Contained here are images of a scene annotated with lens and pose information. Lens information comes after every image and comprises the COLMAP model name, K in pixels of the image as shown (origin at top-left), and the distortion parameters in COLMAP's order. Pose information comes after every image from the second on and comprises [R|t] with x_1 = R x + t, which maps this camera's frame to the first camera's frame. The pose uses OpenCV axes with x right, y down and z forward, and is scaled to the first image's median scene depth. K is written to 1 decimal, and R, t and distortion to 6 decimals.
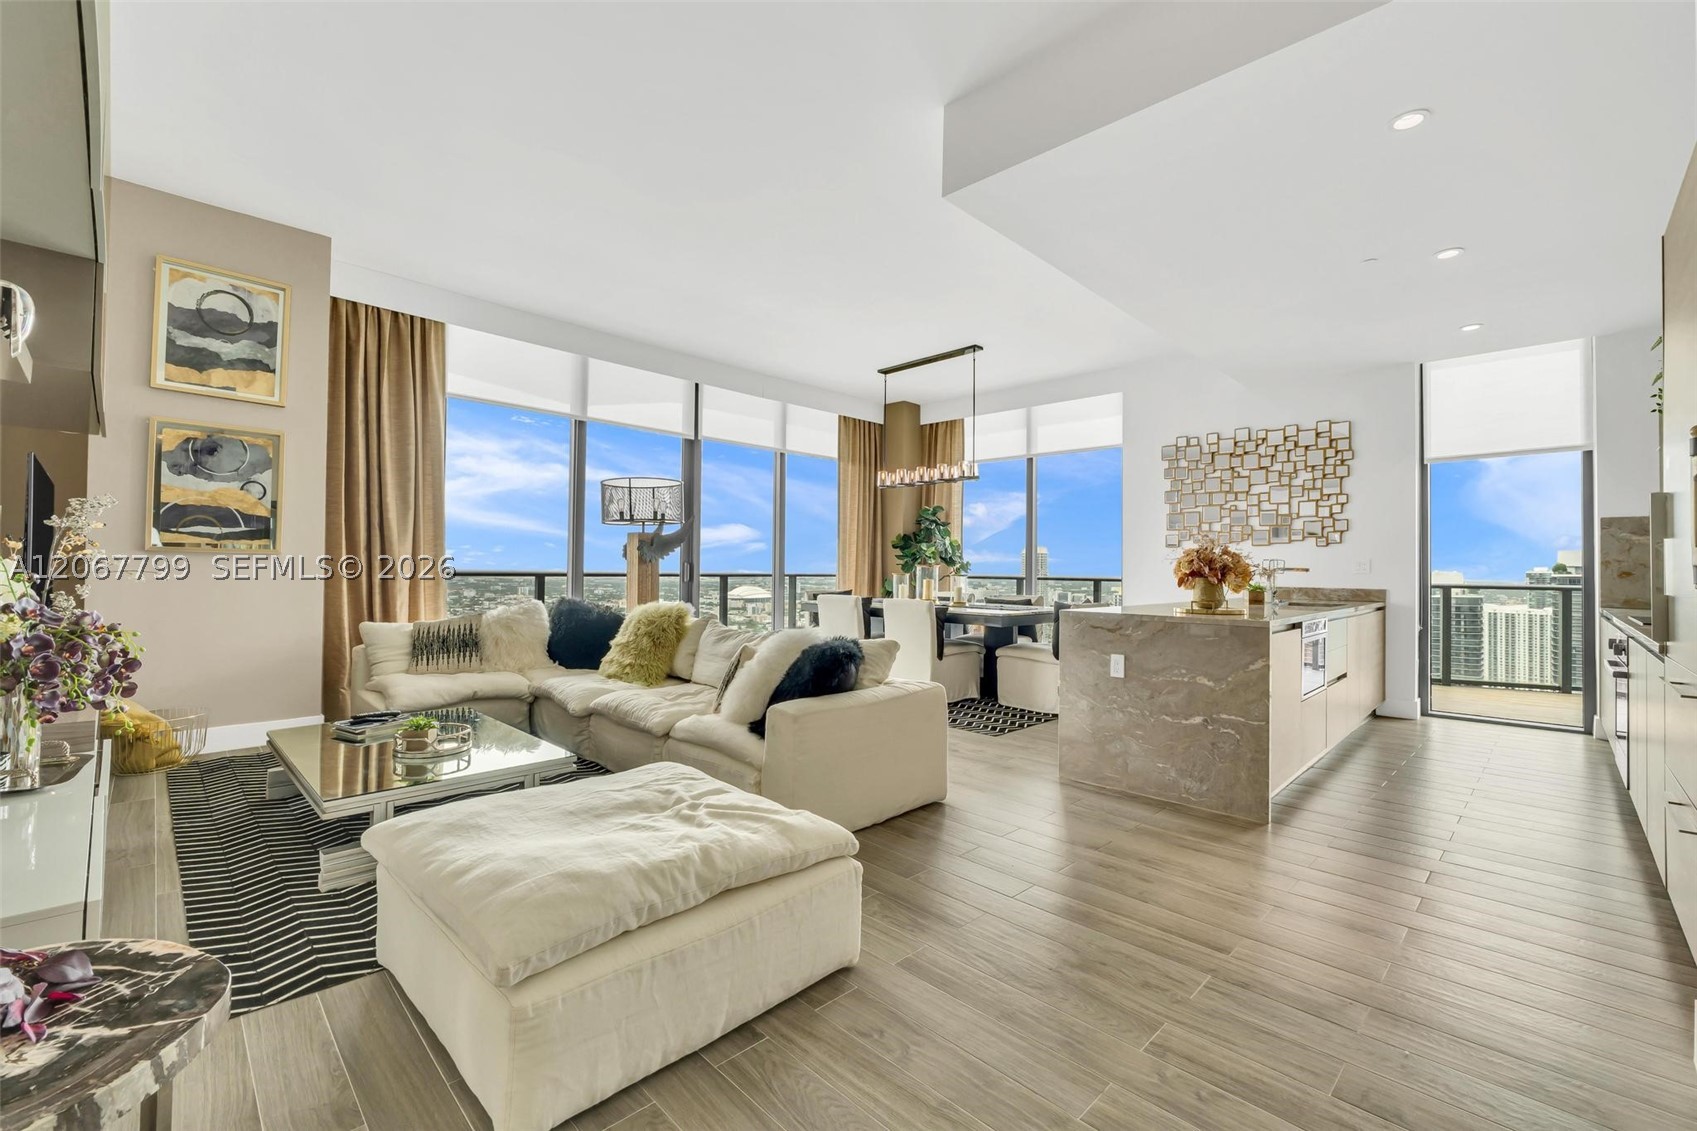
lens RADIAL K [[718.6, 0, 856.6], [0, 718.6, 558.1], [0, 0, 1]] dist [-0.003243, 0.000066]
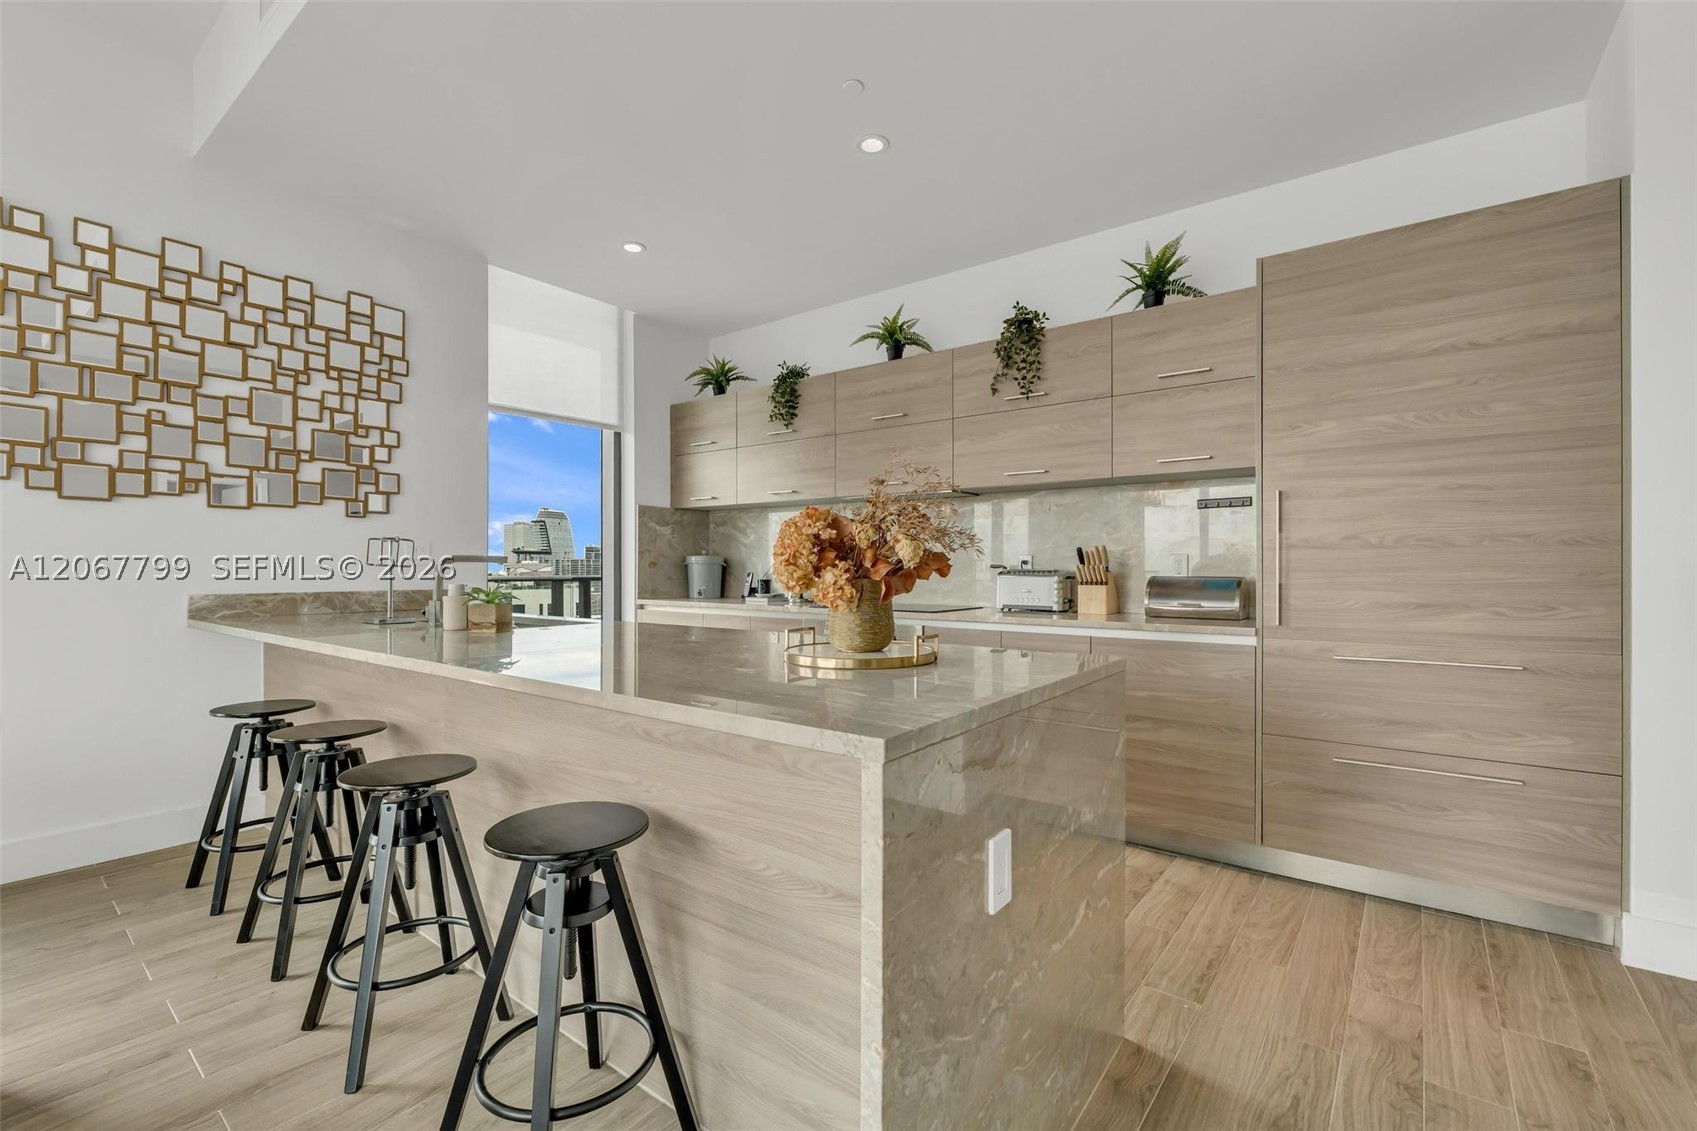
lens RADIAL K [[721.8, 0, 856.4], [0, 721.8, 566.5], [0, 0, 1]] dist [-0.002711, -0.000199]
pose [[-0.125065, -0.008967, 0.992108, 0.046337], [-0.020260, 0.999774, 0.006482, 0.013056], [-0.991942, -0.019289, -0.125218, 0.812711]]
